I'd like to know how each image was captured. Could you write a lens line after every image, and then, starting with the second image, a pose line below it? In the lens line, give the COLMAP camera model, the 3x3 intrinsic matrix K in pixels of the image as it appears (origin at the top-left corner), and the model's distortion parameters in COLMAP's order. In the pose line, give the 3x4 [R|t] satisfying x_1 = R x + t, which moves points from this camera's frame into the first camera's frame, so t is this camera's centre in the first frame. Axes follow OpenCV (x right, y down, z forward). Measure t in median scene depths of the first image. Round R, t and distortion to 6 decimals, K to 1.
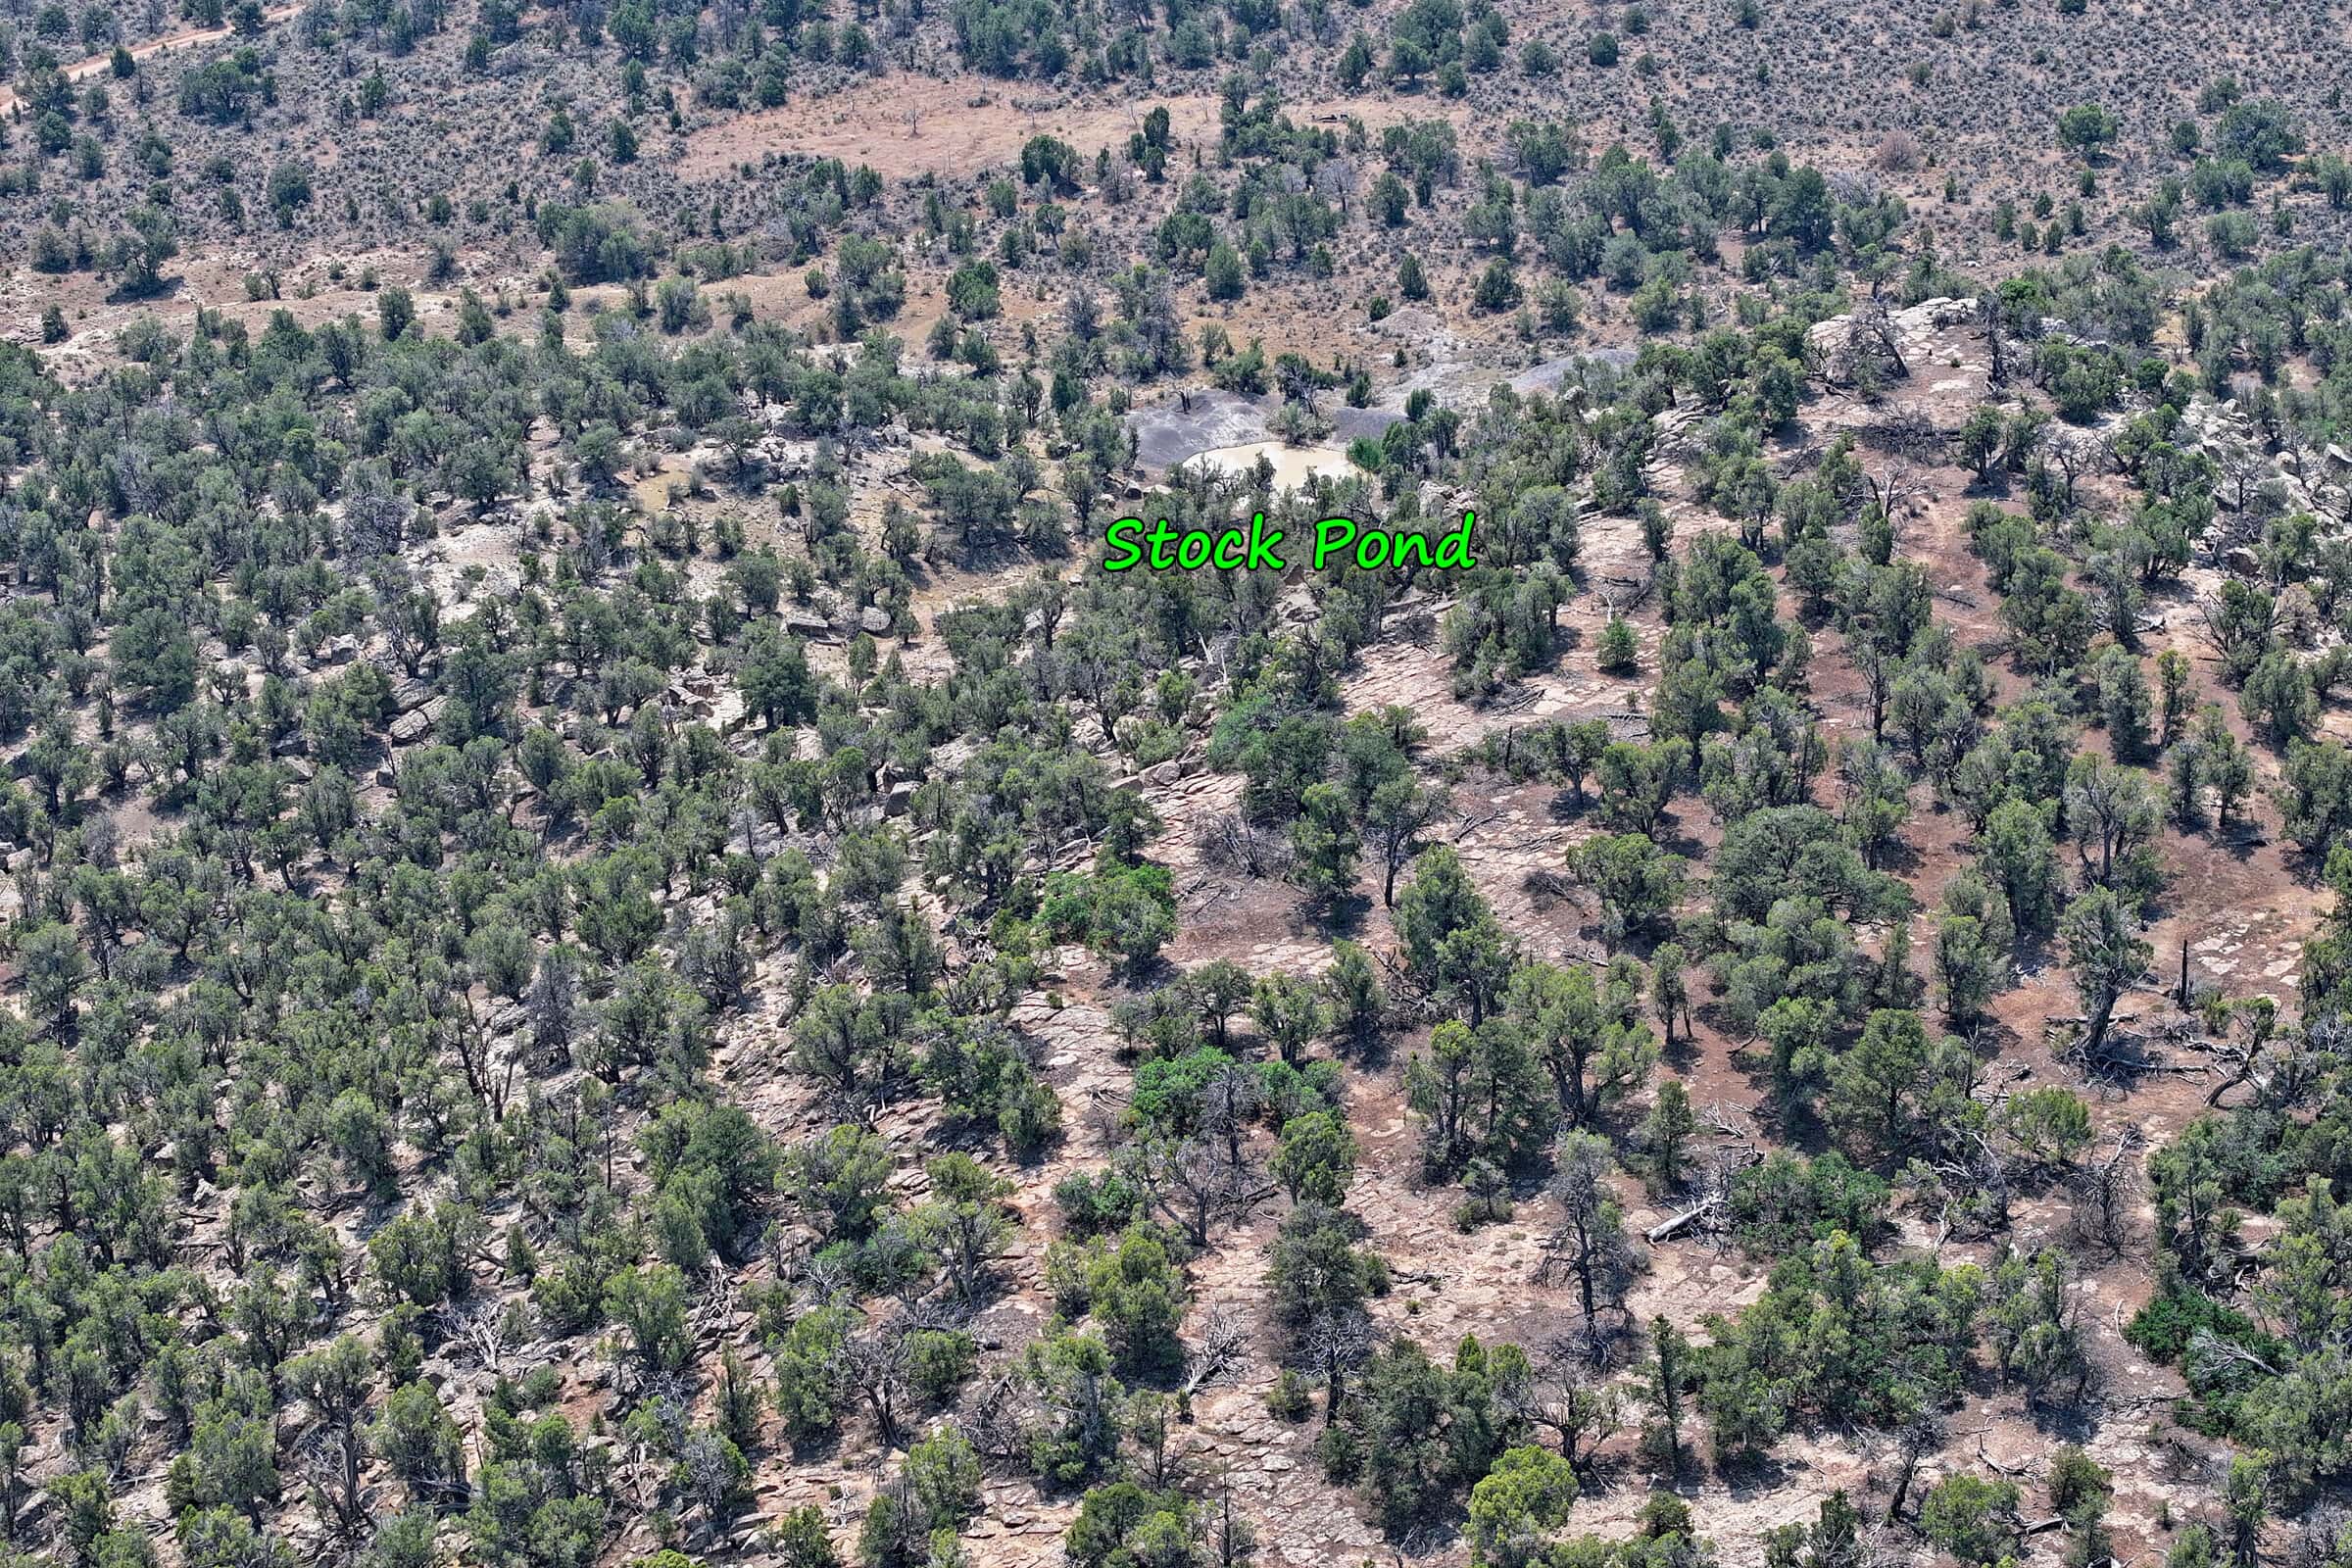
lens RADIAL K [[4737.9, 0, 1175.9], [0, 4737.9, 784.6], [0, 0, 1]] dist [-0.111034, 0.000000]
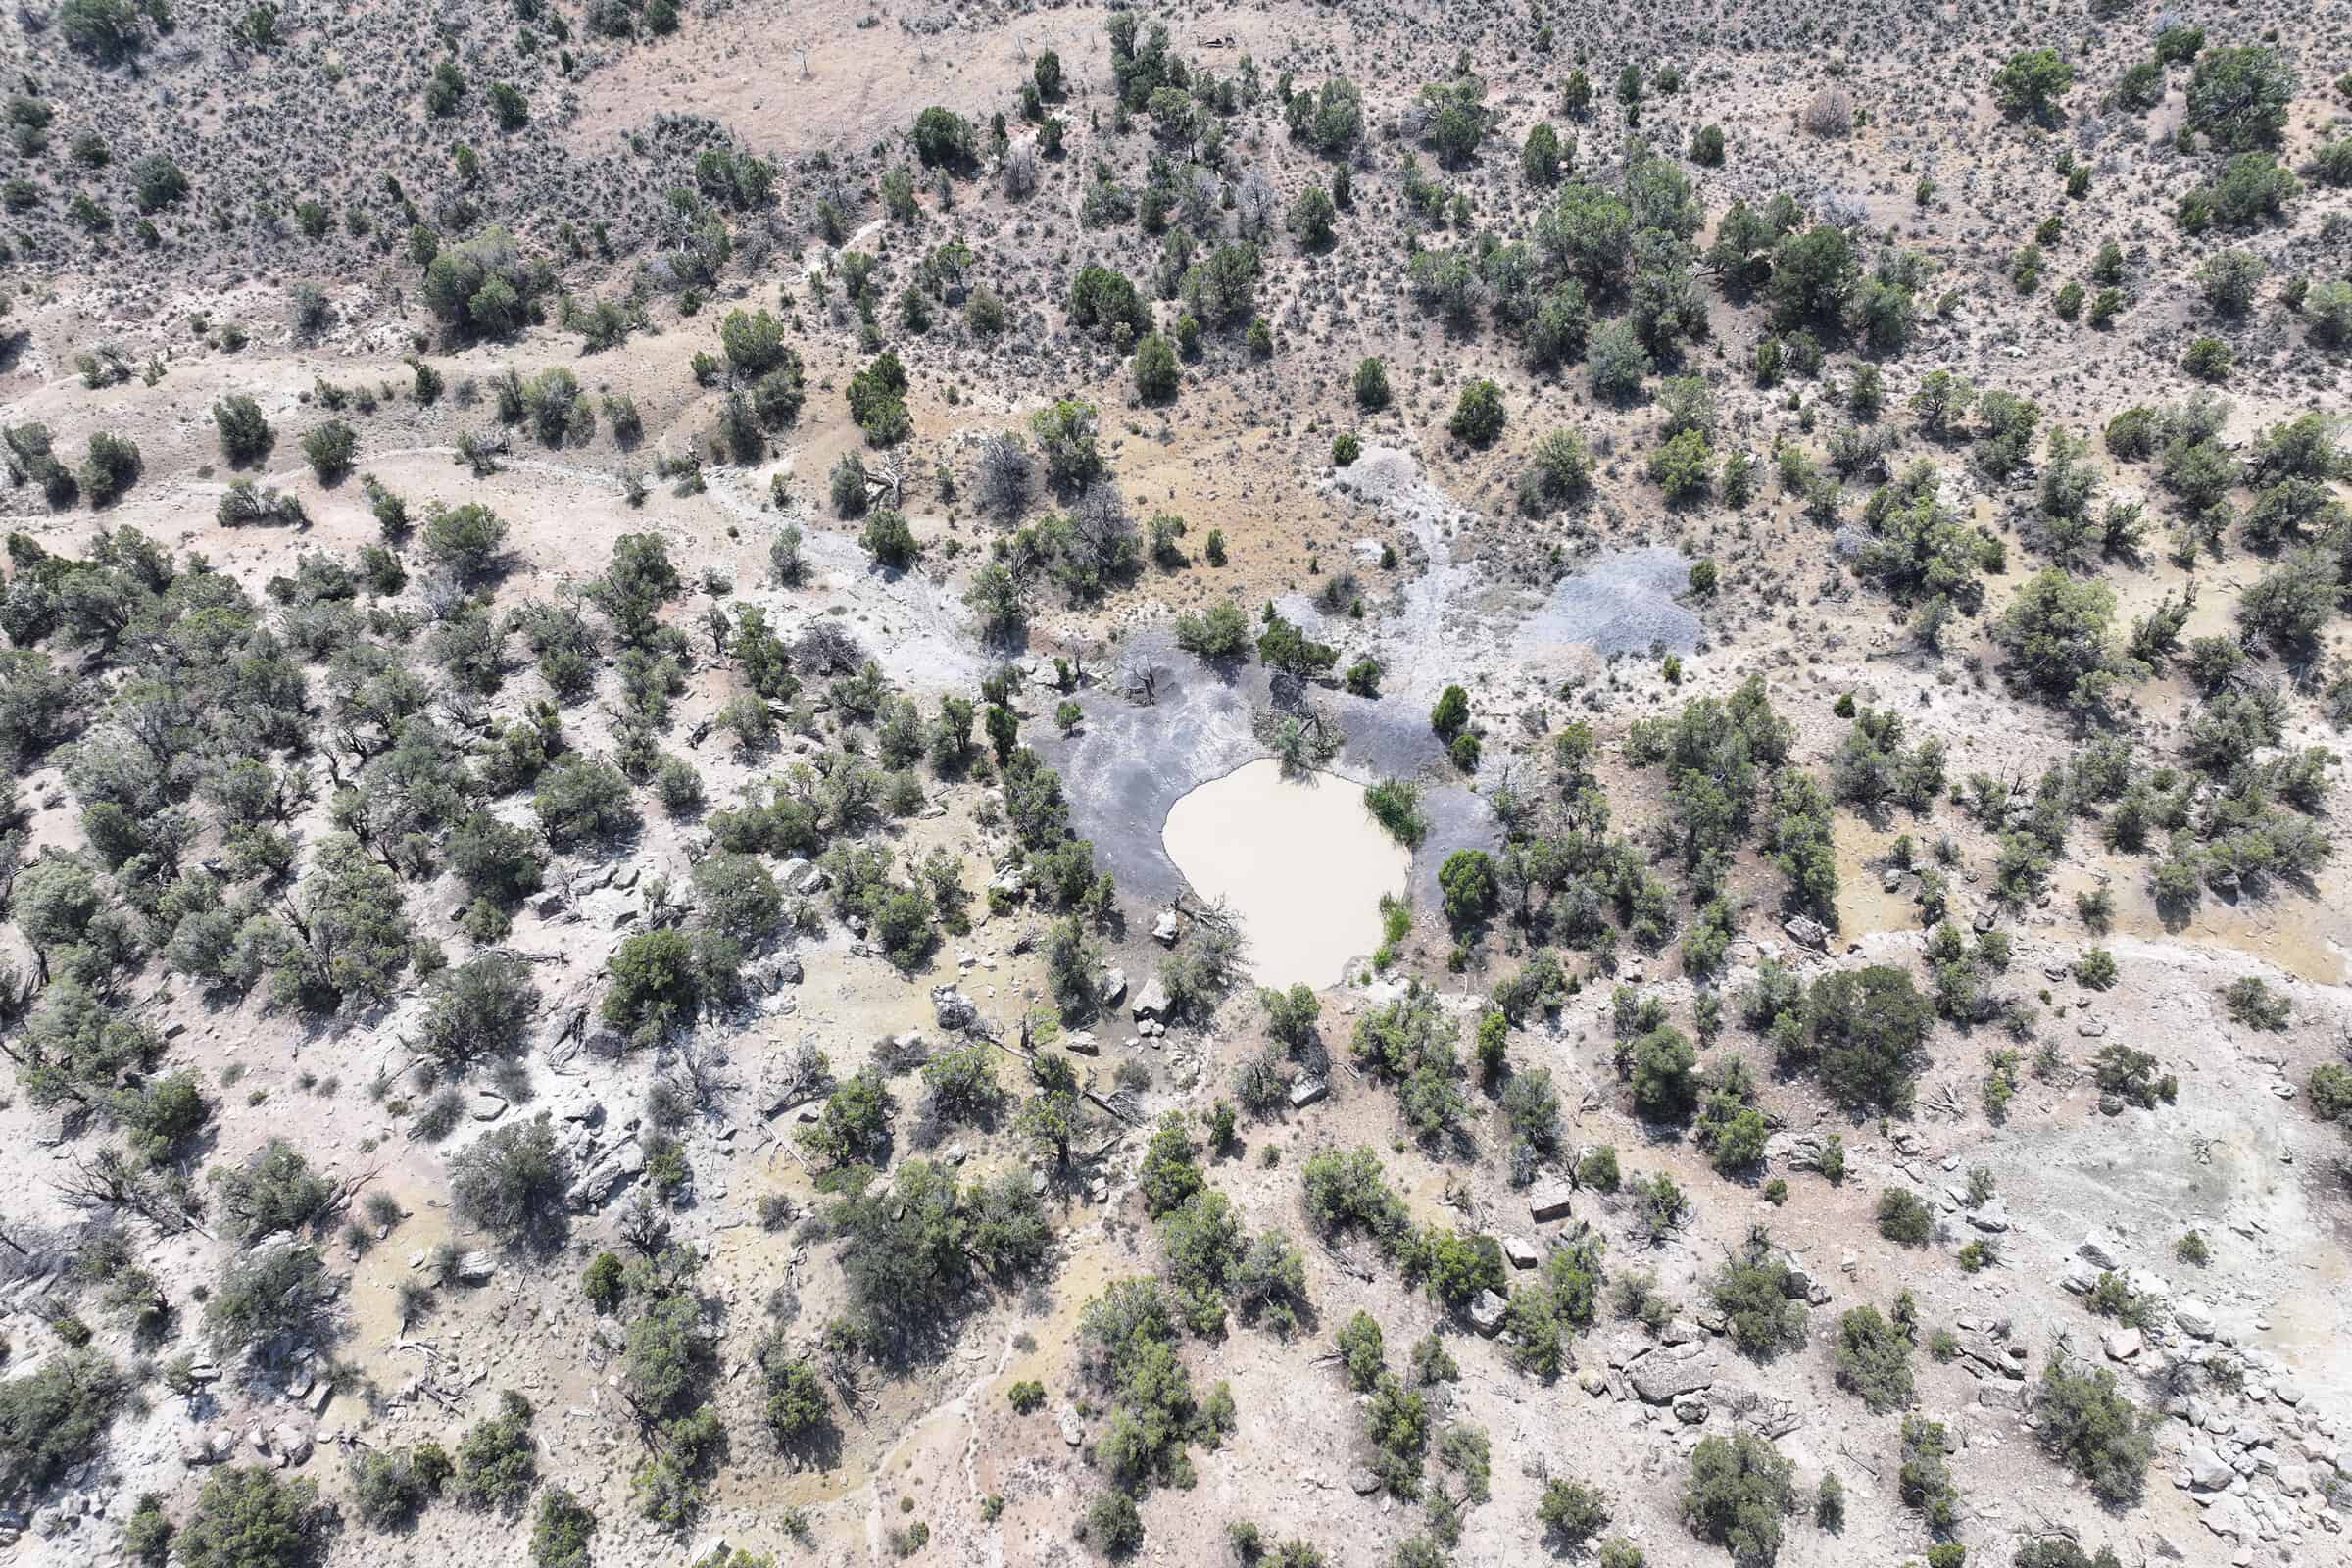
lens RADIAL K [[1672.8, 0, 1186.1], [0, 1672.8, 789.1], [0, 0, 1]] dist [-0.003676, 0.018516]
pose [[0.994754, -0.076215, 0.068236, -0.011013], [0.037299, 0.891337, 0.451805, -0.168256], [-0.095256, -0.446889, 0.889503, 0.634729]]
